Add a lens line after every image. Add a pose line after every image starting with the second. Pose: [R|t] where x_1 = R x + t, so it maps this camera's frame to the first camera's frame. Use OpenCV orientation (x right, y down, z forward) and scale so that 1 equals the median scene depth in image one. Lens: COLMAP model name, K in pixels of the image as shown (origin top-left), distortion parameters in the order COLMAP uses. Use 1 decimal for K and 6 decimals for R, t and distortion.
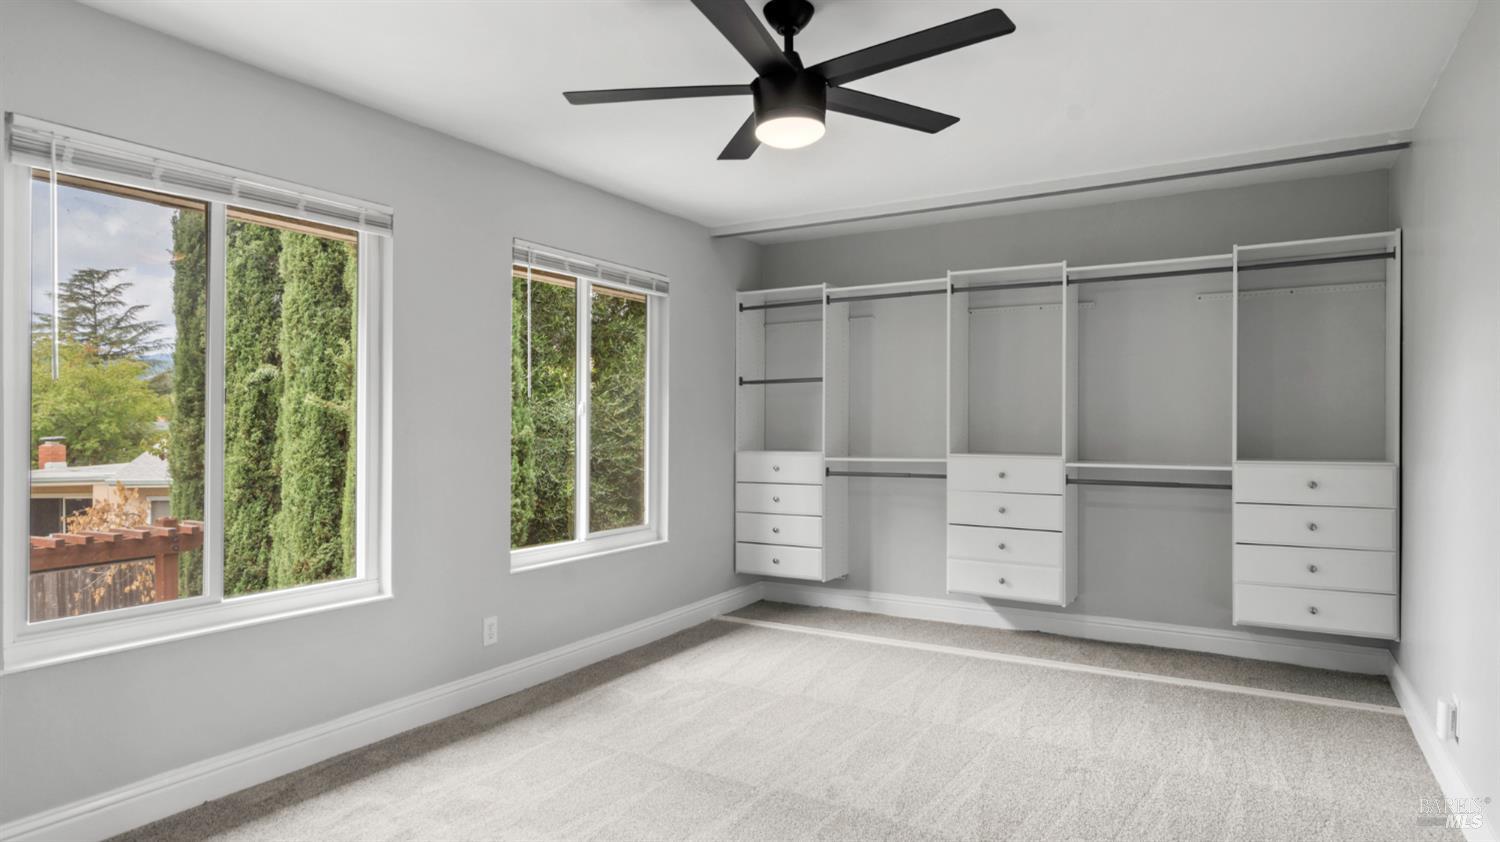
lens RADIAL K [[839.1, 0, 791.0], [0, 839.1, 417.0], [0, 0, 1]] dist [0.007942, -0.000282]
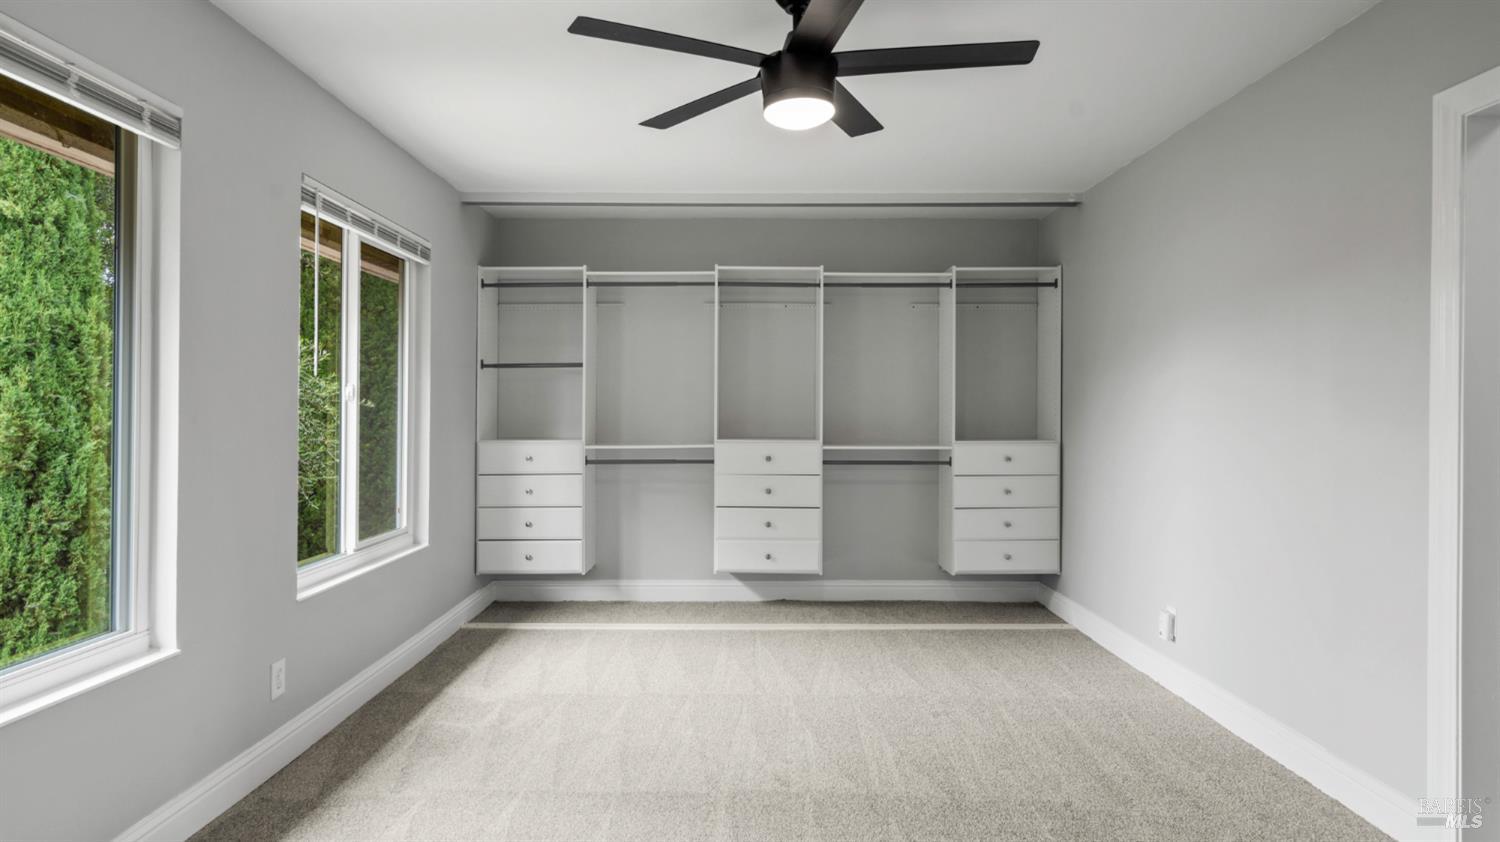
lens RADIAL K [[796.2, 0, 752.1], [0, 796.2, 405.2], [0, 0, 1]] dist [0.004725, 0.007168]
pose [[0.870231, 0.005099, 0.492618, -0.308639], [-0.005424, 0.999985, -0.000770, 0.001558], [-0.492614, -0.002002, 0.870245, 0.133778]]
